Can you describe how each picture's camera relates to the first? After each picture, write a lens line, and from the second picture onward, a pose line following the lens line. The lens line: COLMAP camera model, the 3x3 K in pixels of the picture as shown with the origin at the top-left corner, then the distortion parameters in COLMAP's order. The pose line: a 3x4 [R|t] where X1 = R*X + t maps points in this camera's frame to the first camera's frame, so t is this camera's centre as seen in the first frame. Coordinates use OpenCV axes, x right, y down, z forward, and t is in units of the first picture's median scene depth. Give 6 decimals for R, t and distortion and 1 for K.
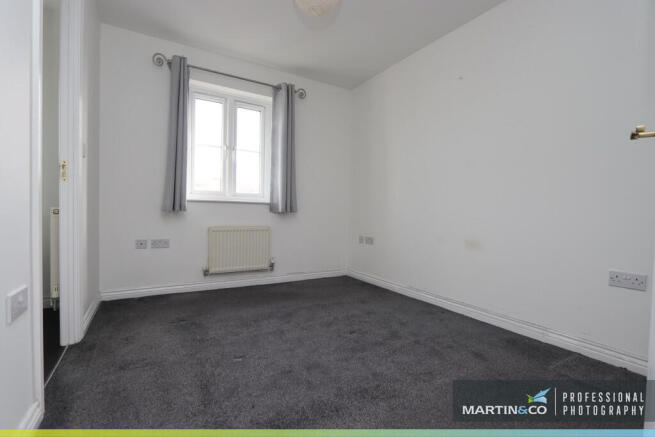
lens RADIAL K [[302.8, 0, 326.5], [0, 302.8, 214.0], [0, 0, 1]] dist [-0.000990, -0.000592]
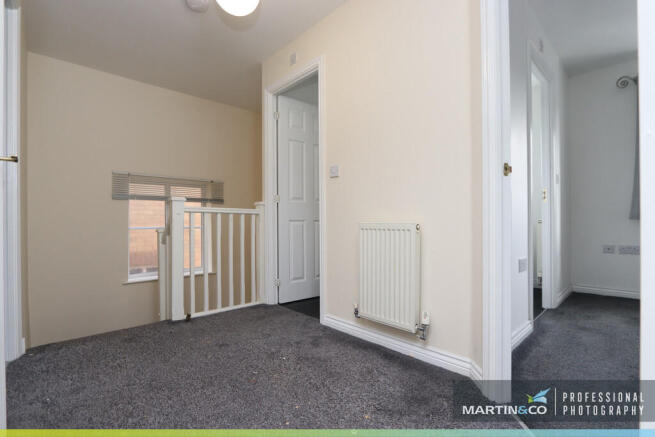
lens RADIAL K [[302.8, 0, 328.2], [0, 302.8, 220.6], [0, 0, 1]] dist [-0.000990, -0.000592]
pose [[0.222959, -0.002803, -0.974824, 0.333101], [-0.006879, 0.999966, -0.004449, 0.006683], [0.974804, 0.007698, 0.222932, -0.358788]]
